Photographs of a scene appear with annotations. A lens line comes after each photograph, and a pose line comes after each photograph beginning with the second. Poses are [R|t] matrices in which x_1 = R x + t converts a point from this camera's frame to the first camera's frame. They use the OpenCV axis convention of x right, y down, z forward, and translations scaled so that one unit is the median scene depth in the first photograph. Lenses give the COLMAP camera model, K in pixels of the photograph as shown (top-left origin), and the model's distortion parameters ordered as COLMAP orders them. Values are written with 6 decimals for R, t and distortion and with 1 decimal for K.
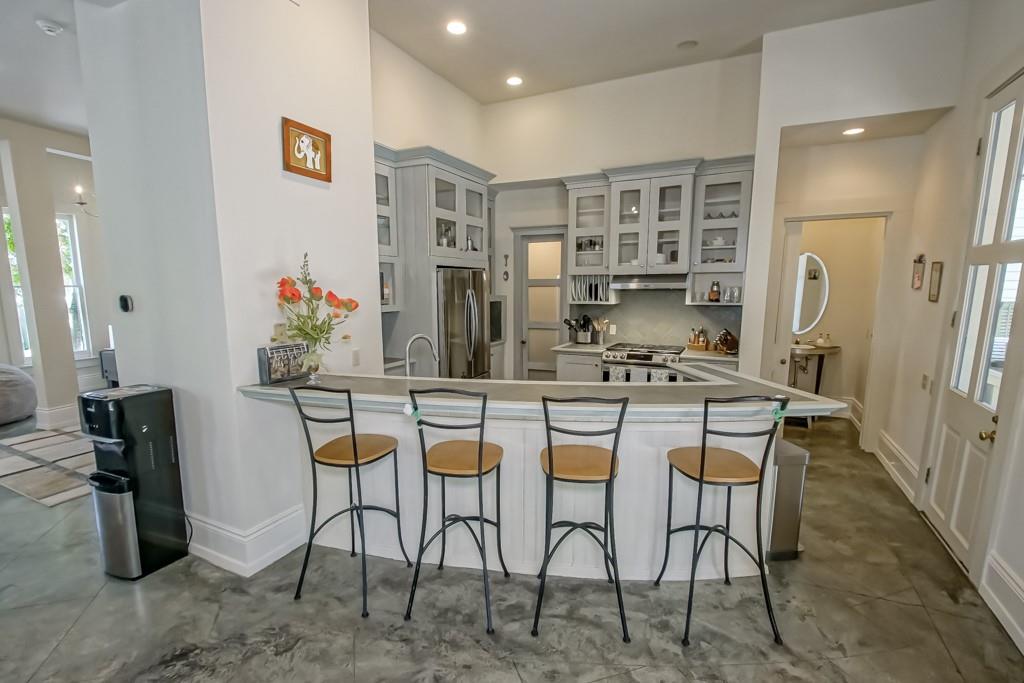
lens RADIAL K [[469.0, 0, 507.5], [0, 469.0, 356.9], [0, 0, 1]] dist [-0.000848, -0.005032]
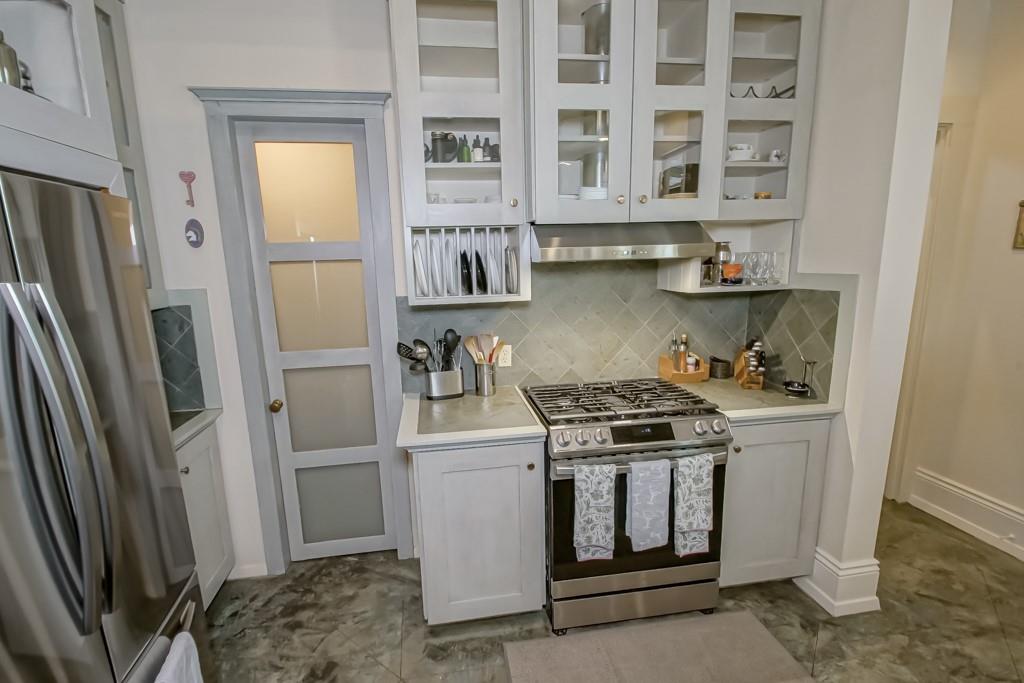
lens RADIAL K [[469.0, 0, 498.3], [0, 469.0, 352.8], [0, 0, 1]] dist [-0.000848, -0.005032]
pose [[0.817971, -0.131340, 0.560066, -0.027269], [0.108802, 0.991337, 0.073572, -0.094693], [-0.564877, 0.000756, 0.825175, 0.642460]]
